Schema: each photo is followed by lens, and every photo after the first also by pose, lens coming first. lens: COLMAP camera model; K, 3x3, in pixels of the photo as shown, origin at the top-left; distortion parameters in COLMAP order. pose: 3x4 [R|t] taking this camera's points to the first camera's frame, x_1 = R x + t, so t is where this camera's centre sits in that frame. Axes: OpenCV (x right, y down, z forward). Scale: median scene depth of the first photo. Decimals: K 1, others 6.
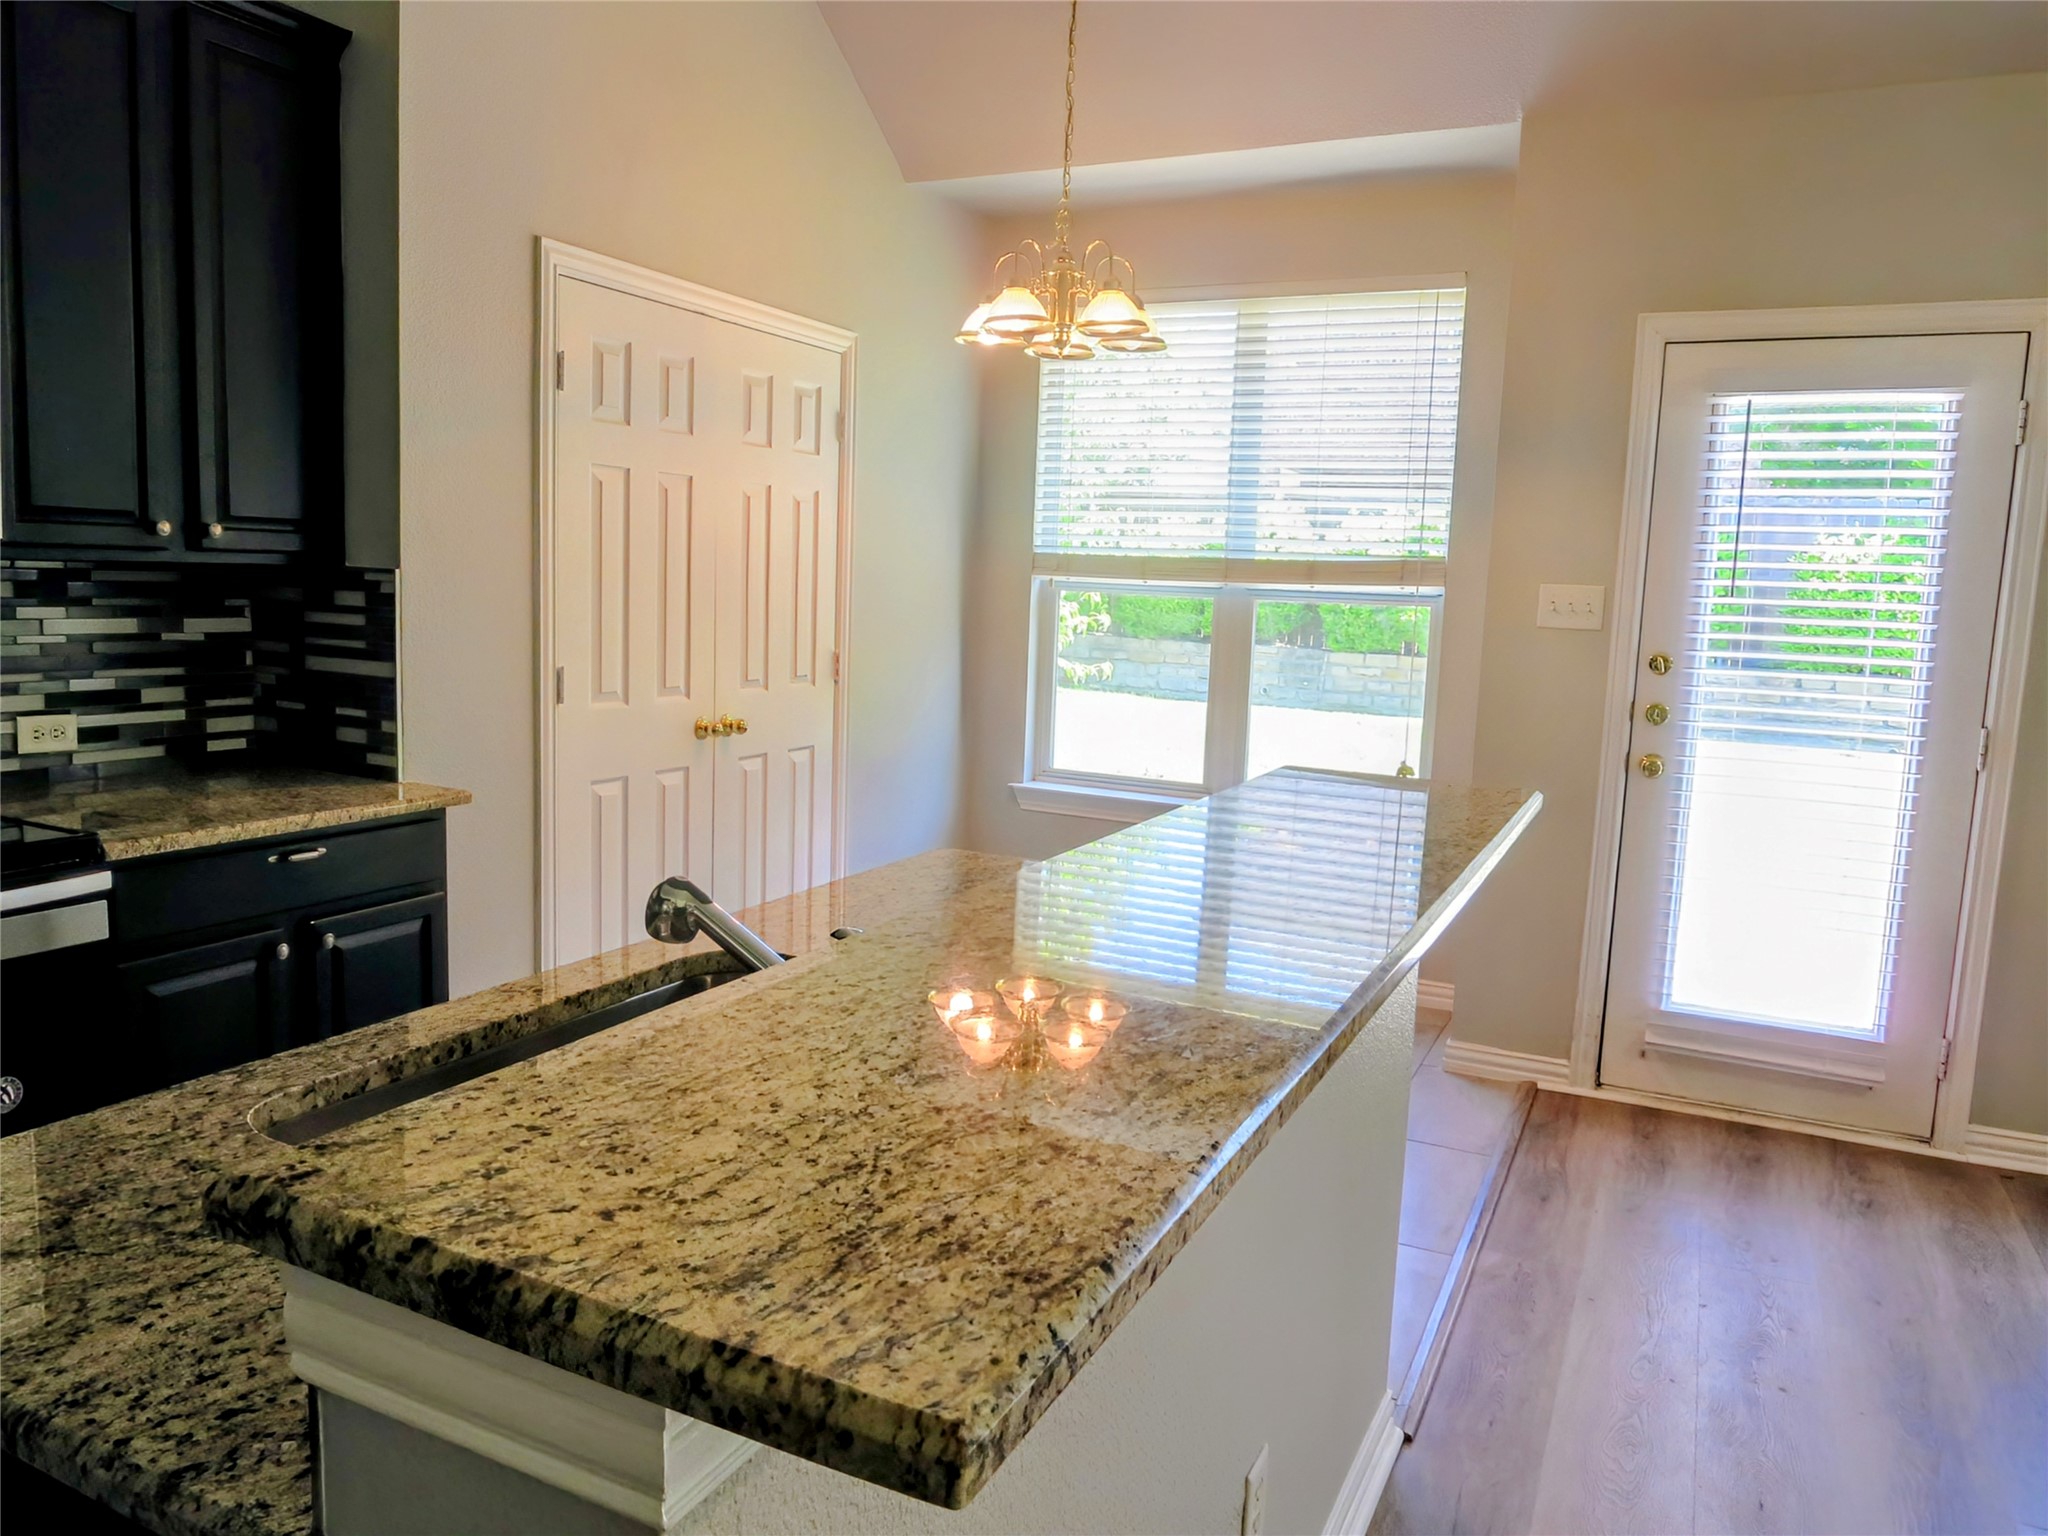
lens RADIAL K [[1426.7, 0, 1012.3], [0, 1426.7, 757.5], [0, 0, 1]] dist [-0.047881, 0.034186]
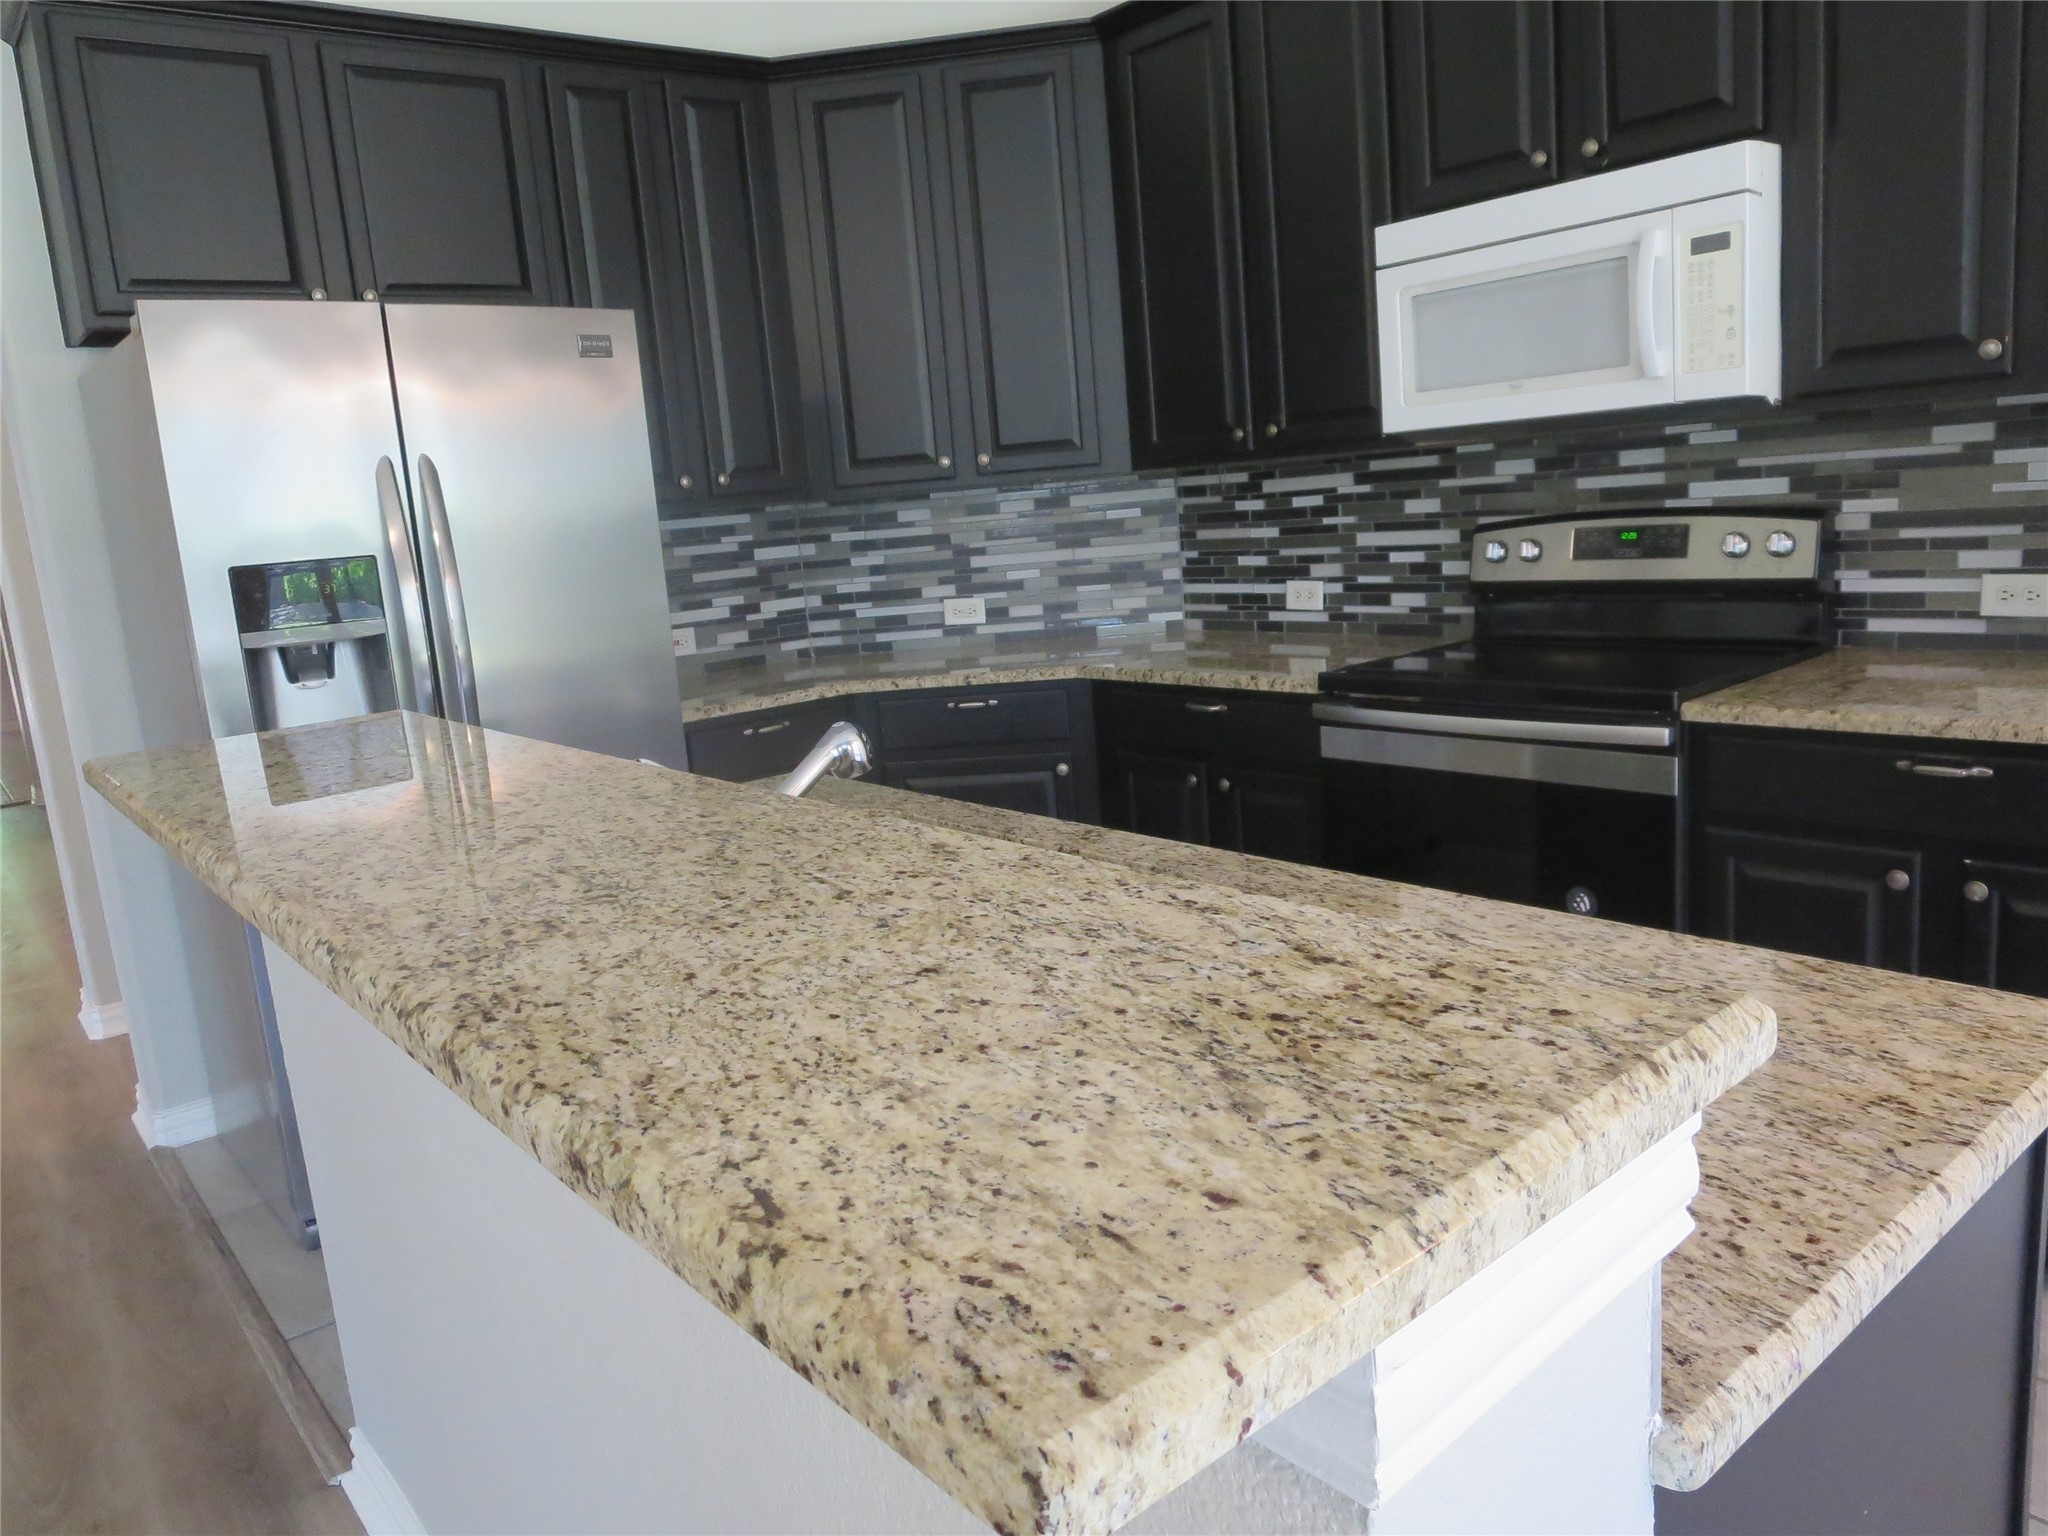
lens RADIAL K [[1426.7, 0, 1012.3], [0, 1426.7, 757.5], [0, 0, 1]] dist [-0.047881, 0.034186]
pose [[-0.403748, 0.160013, -0.900768, 0.294142], [-0.042698, 0.980217, 0.193264, -0.047389], [0.913873, 0.116491, -0.388928, 0.609291]]
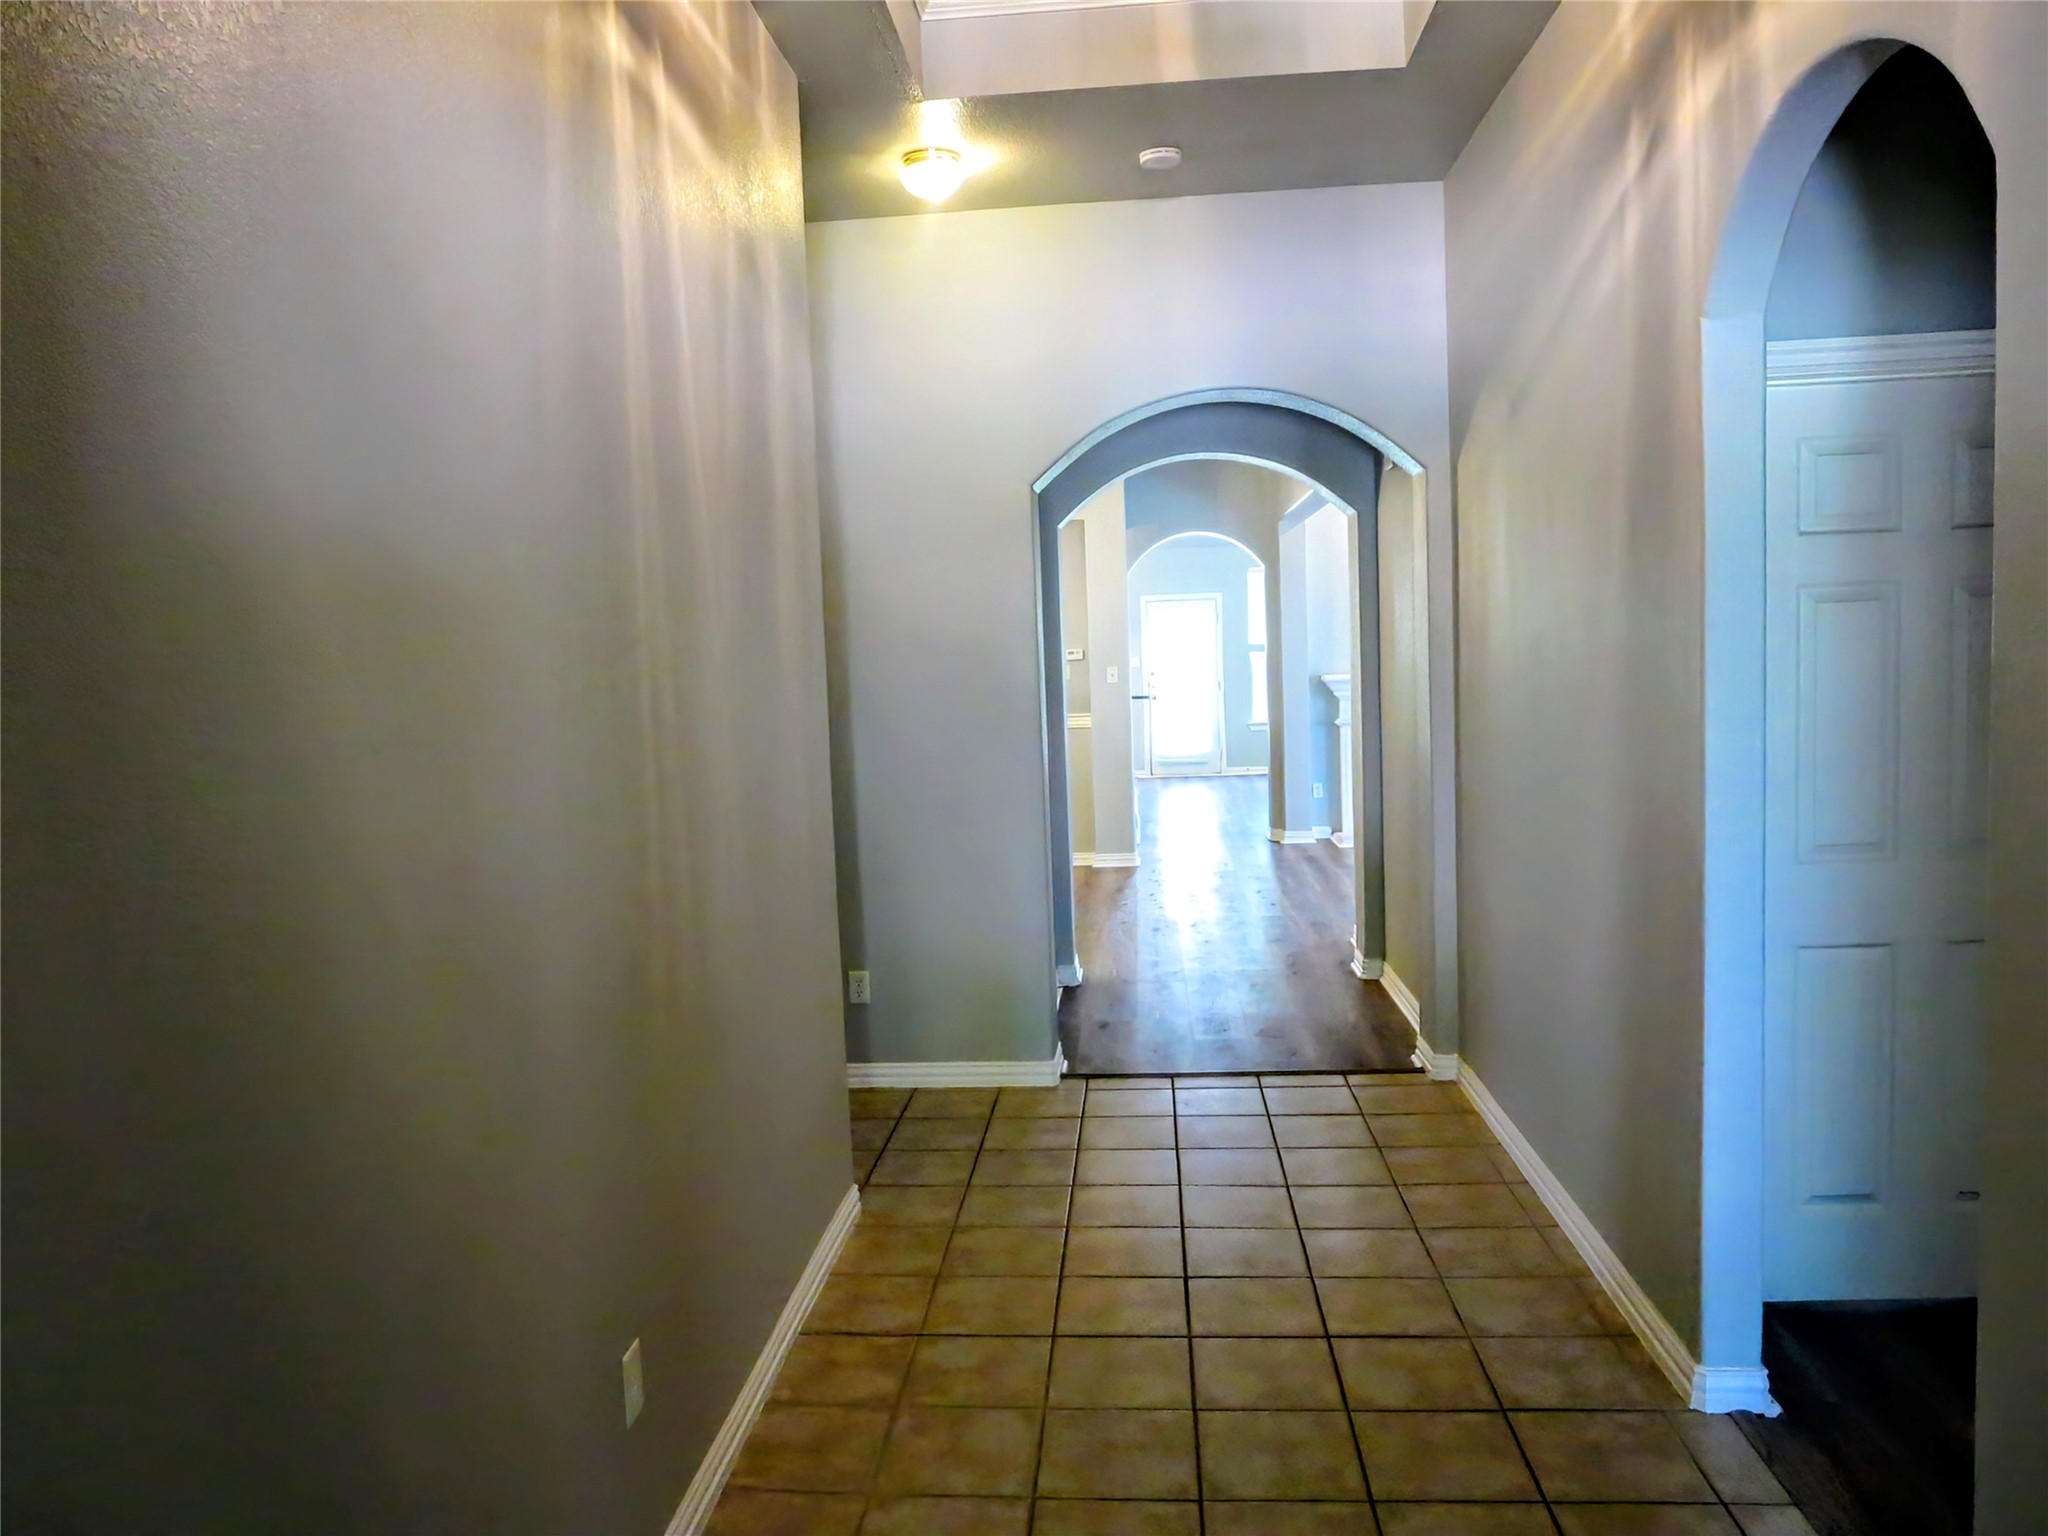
lens RADIAL K [[1465.1, 0, 1025.4], [0, 1465.1, 768.0], [0, 0, 1]] dist [-0.000875, -0.003862]
pose [[0.926413, -0.103882, 0.361894, -1.657138], [0.119643, 0.992587, -0.021353, 0.284469], [-0.356994, 0.063080, 0.931974, -3.215841]]
